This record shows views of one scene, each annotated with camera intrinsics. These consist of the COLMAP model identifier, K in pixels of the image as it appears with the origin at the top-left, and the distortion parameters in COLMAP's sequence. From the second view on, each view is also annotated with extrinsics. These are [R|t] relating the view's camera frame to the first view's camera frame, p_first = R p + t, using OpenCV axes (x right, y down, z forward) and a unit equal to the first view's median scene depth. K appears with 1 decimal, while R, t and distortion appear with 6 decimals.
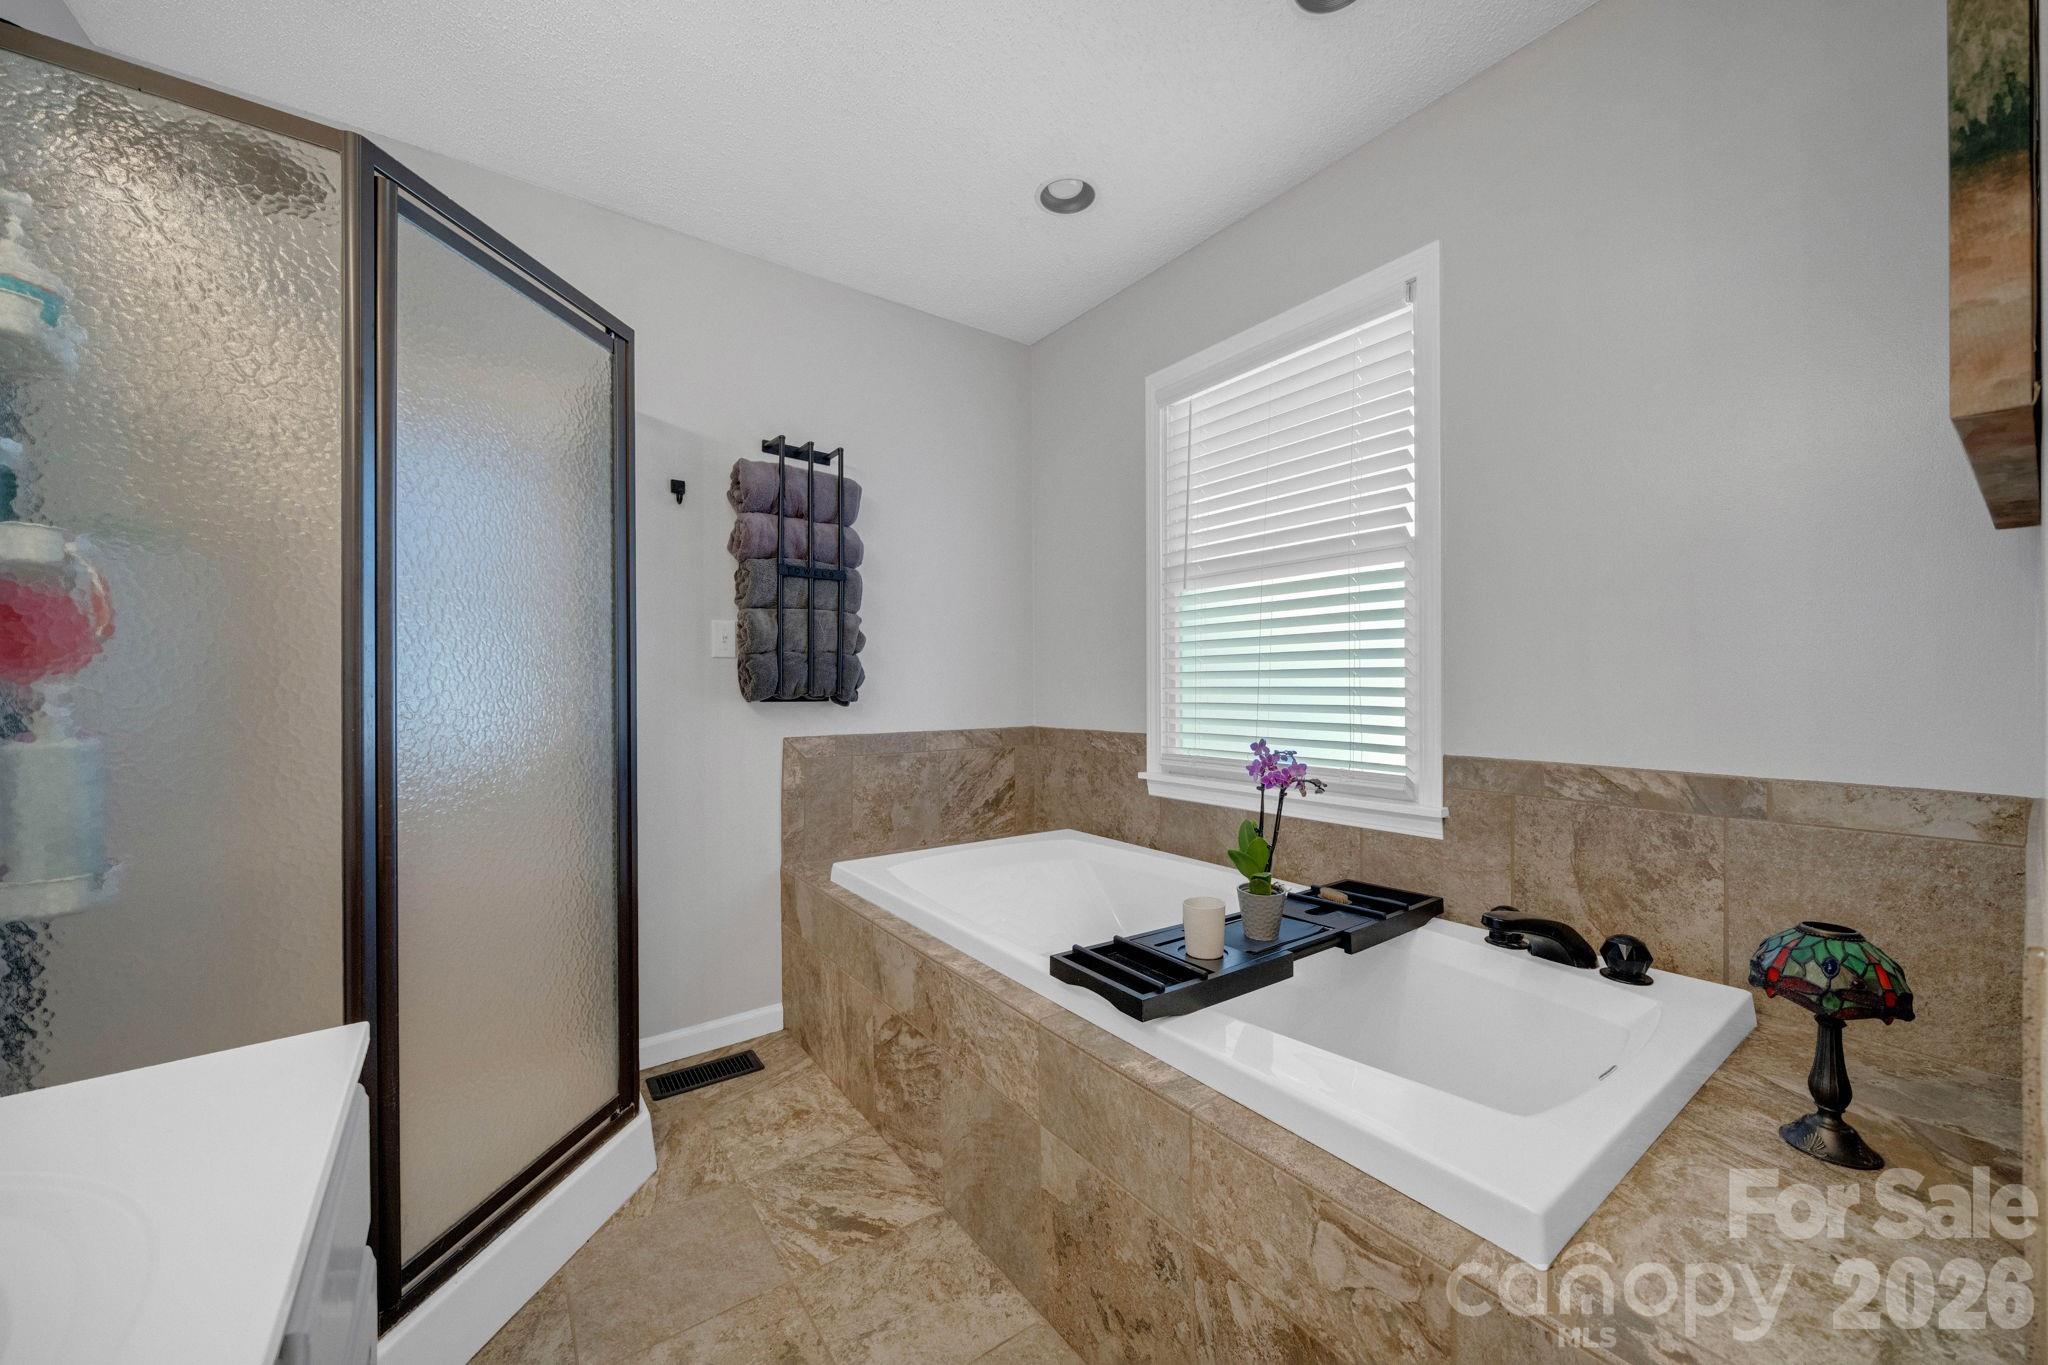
lens RADIAL K [[754.6, 0, 1028.6], [0, 754.6, 688.2], [0, 0, 1]] dist [-0.001180, 0.000113]
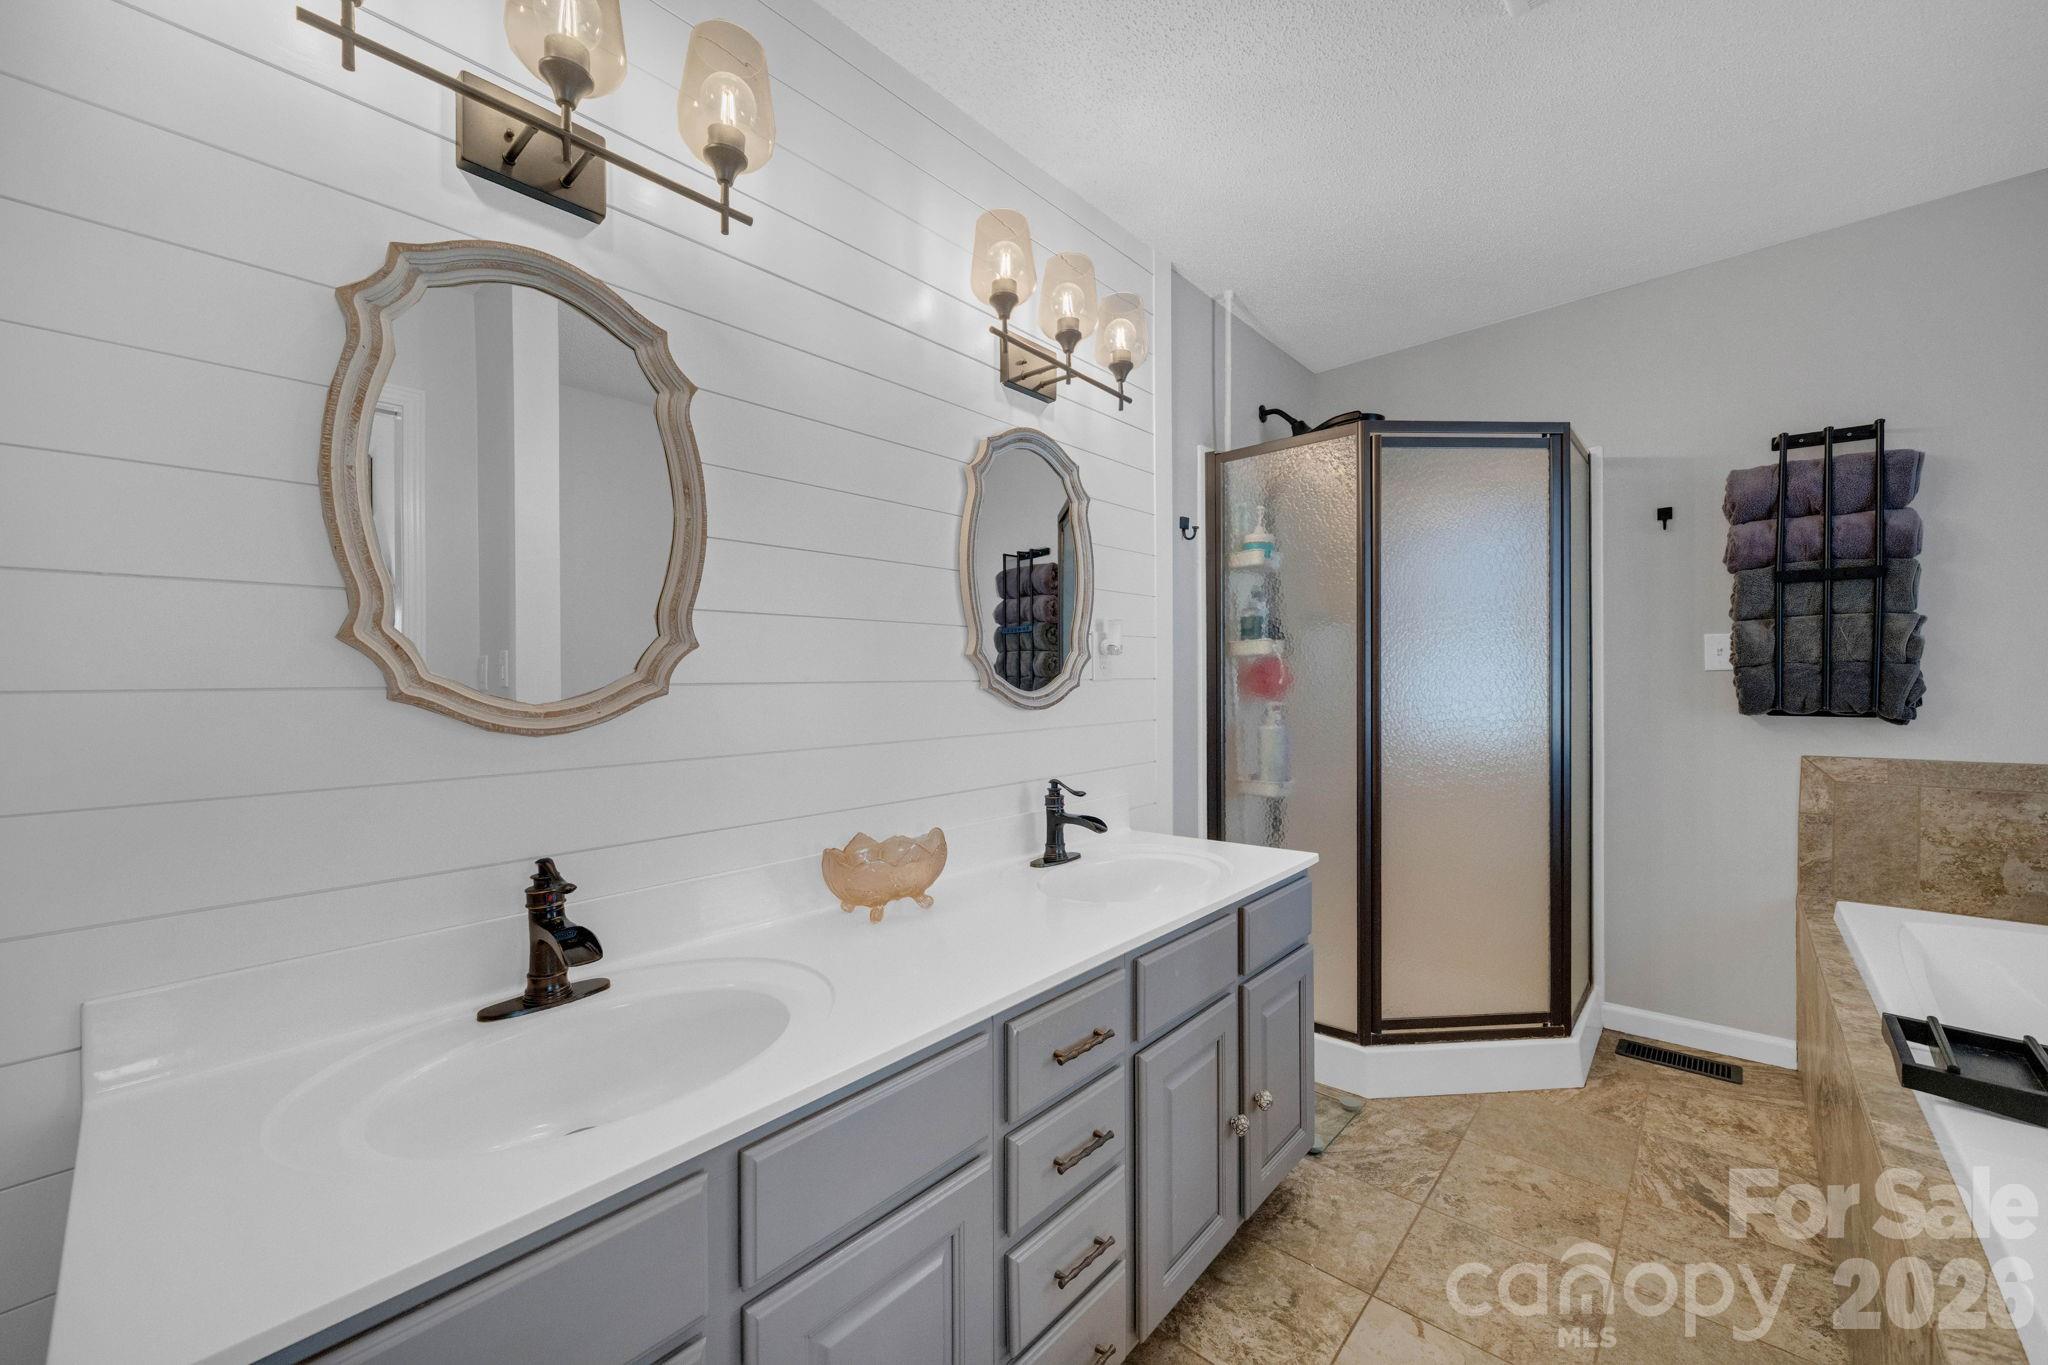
lens RADIAL K [[754.6, 0, 1026.0], [0, 754.6, 684.0], [0, 0, 1]] dist [-0.001180, 0.000113]
pose [[0.213759, 0.001072, -0.976886, 0.384011], [0.007201, 0.999971, 0.002673, -0.032032], [0.976860, -0.007606, 0.213745, -0.121529]]
